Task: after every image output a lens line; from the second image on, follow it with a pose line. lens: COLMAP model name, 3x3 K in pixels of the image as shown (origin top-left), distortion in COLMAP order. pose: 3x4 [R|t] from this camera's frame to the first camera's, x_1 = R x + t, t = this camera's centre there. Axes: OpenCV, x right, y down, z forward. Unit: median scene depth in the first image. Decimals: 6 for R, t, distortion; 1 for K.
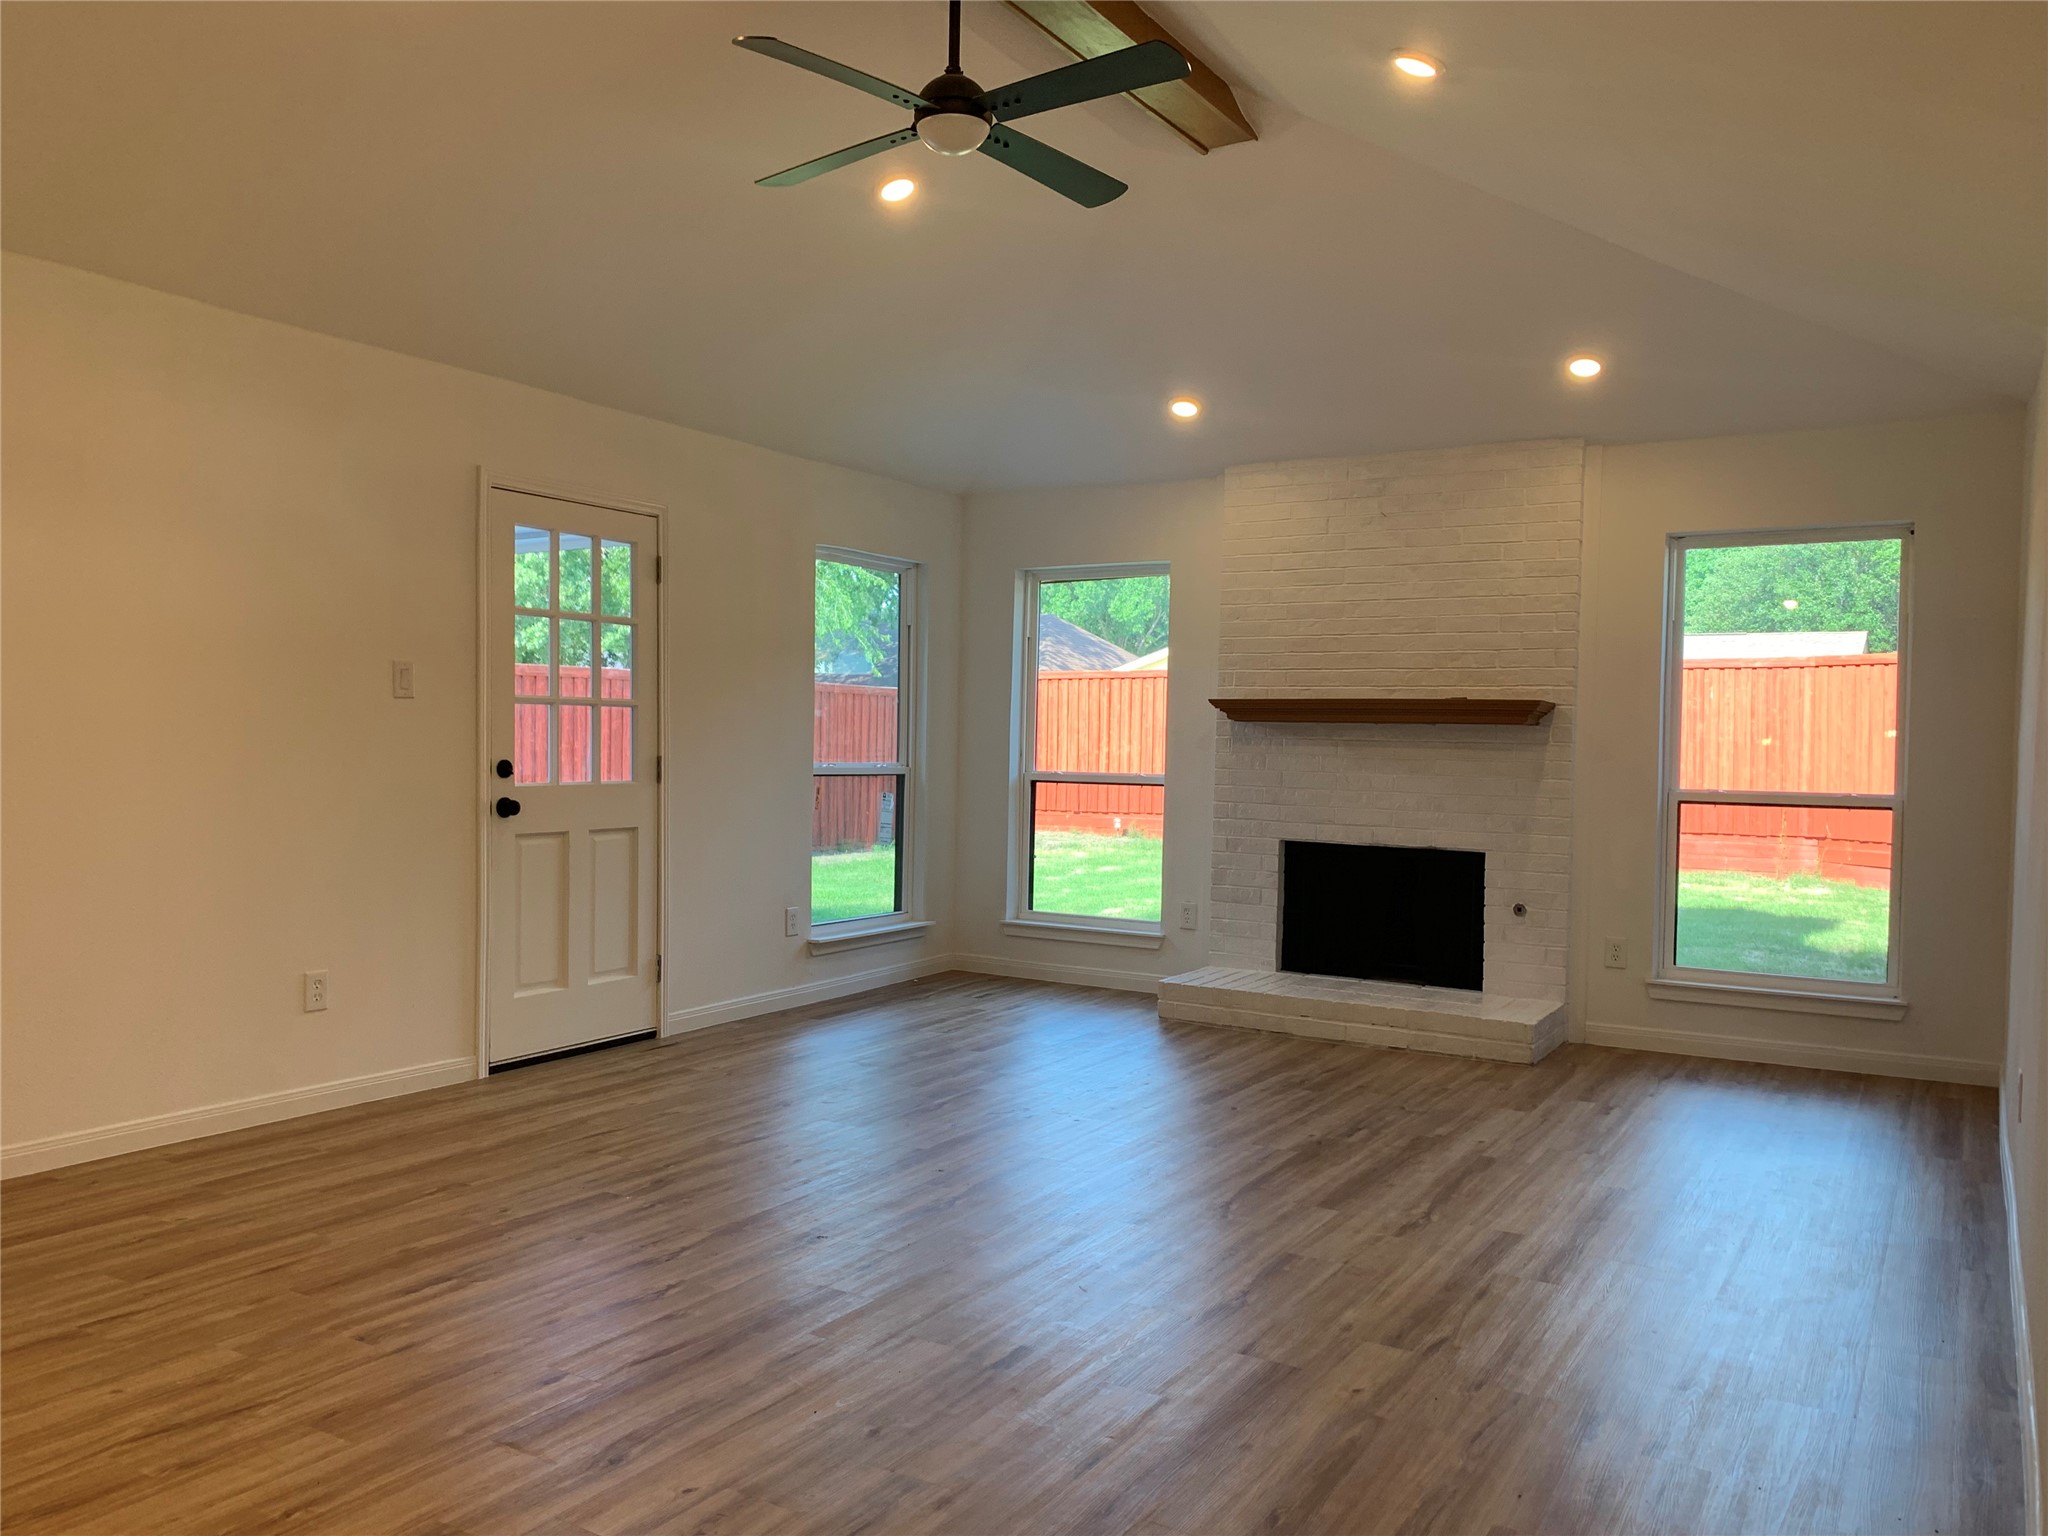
lens RADIAL K [[1560.0, 0, 1023.0], [0, 1560.0, 766.6], [0, 0, 1]] dist [0.048847, -0.075383]
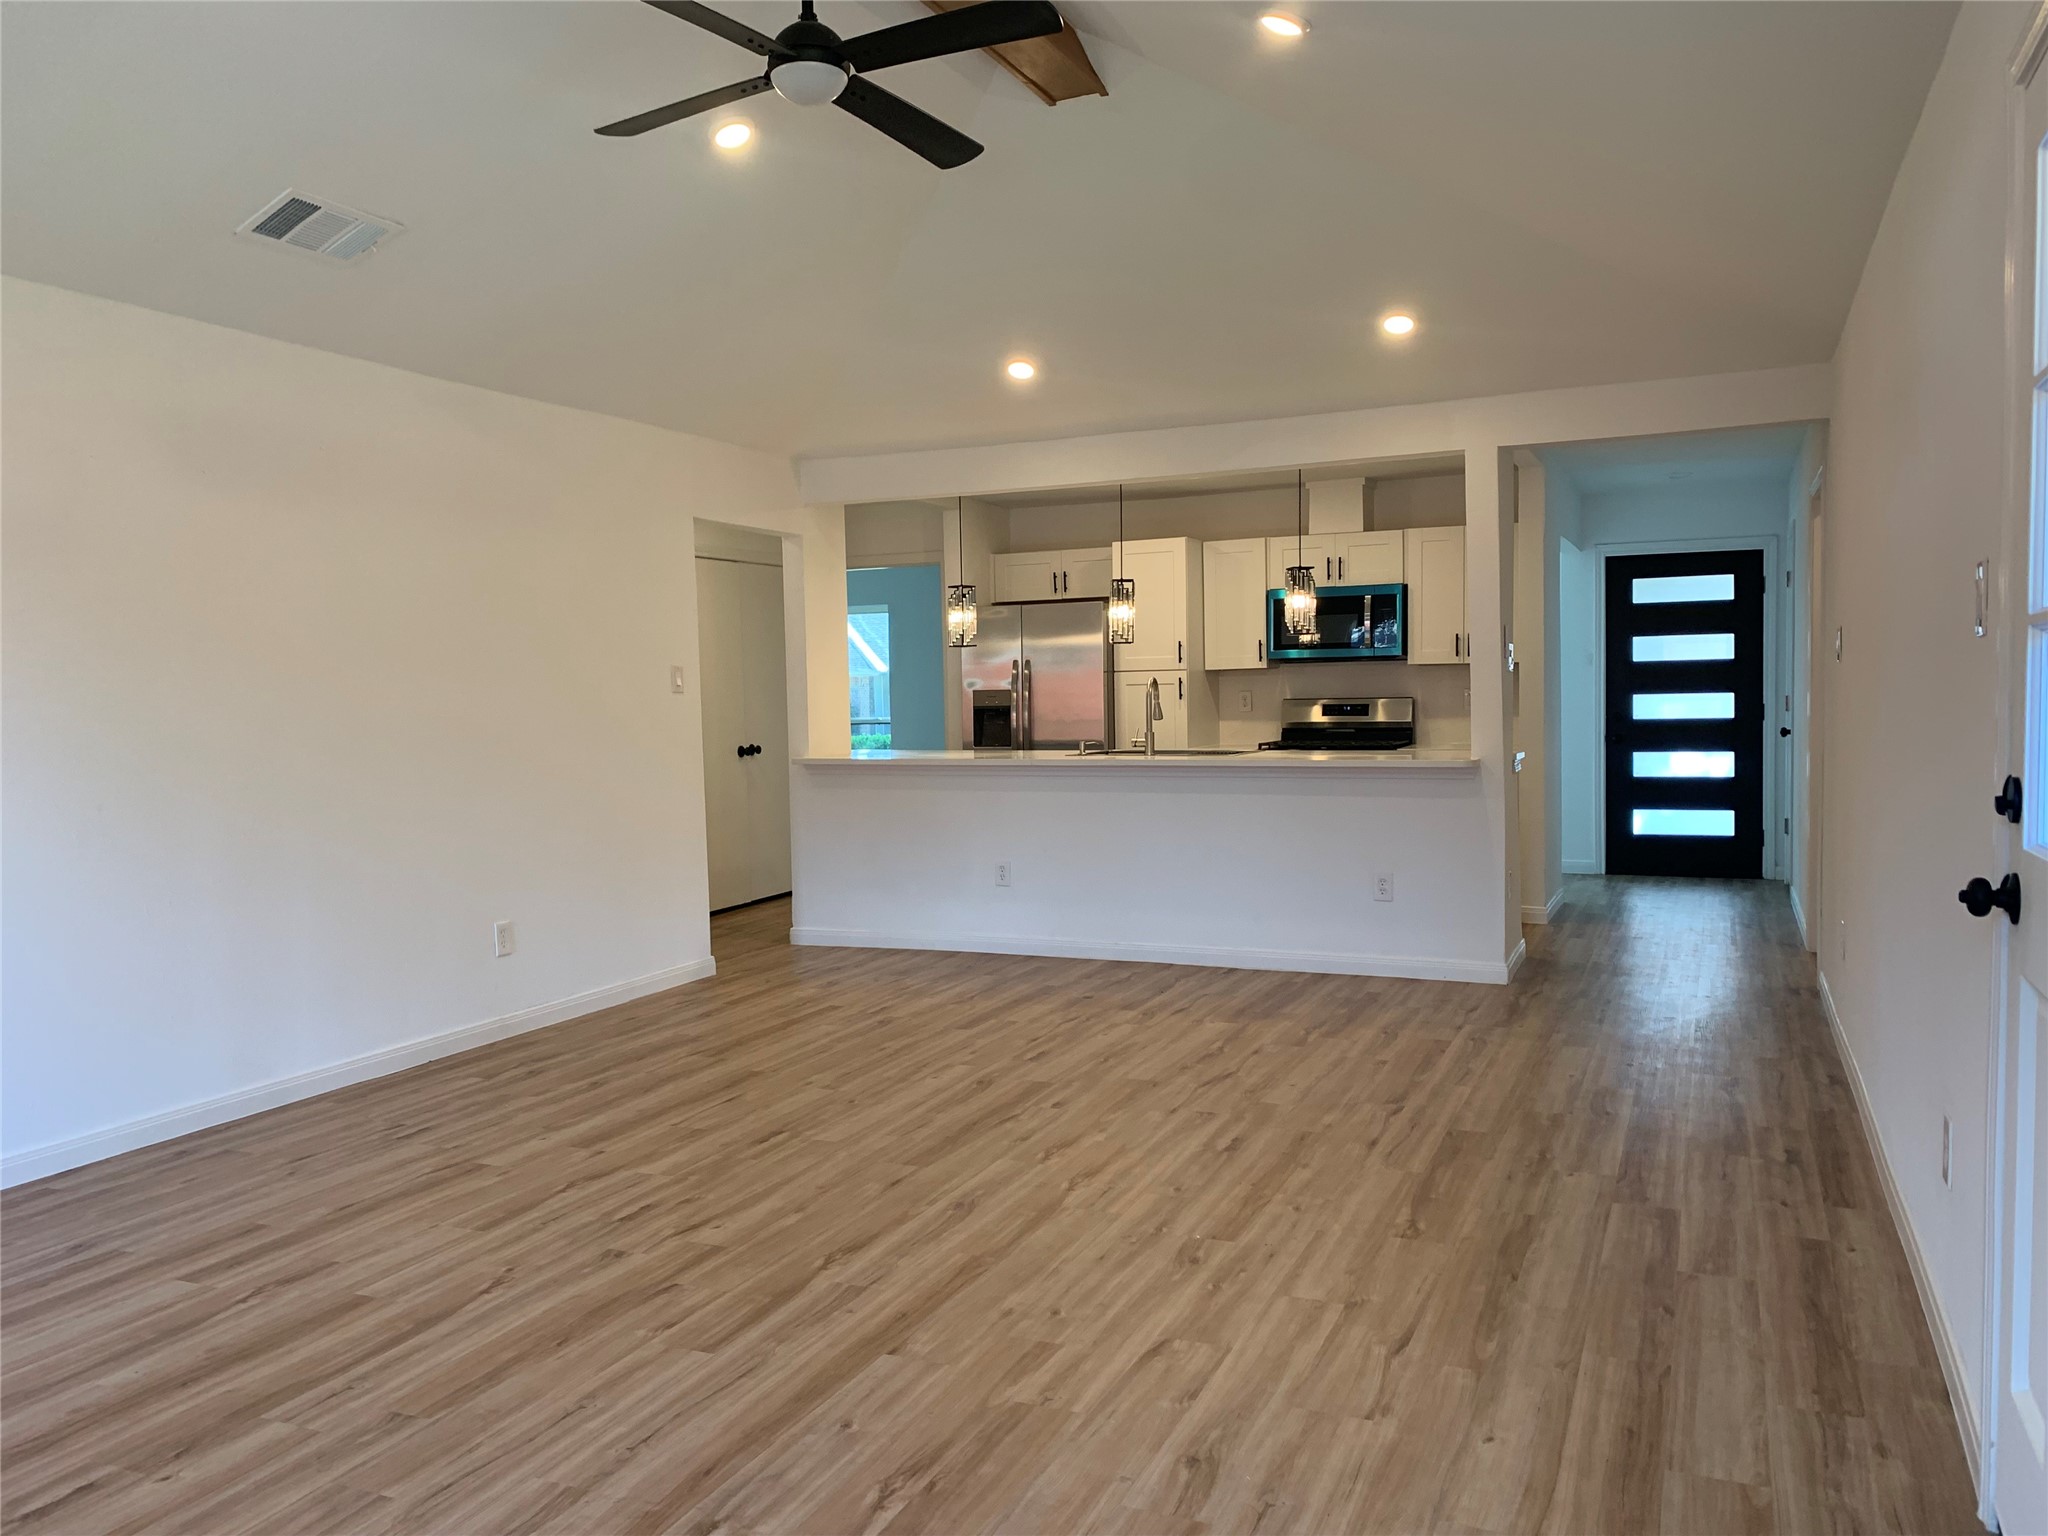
lens RADIAL K [[1560.0, 0, 1024.6], [0, 1560.0, 769.6], [0, 0, 1]] dist [0.048847, -0.075383]
pose [[-0.992012, 0.009889, -0.125753, -0.051715], [0.001891, 0.997976, 0.063564, -0.047813], [0.126127, 0.062818, -0.990023, 2.028150]]
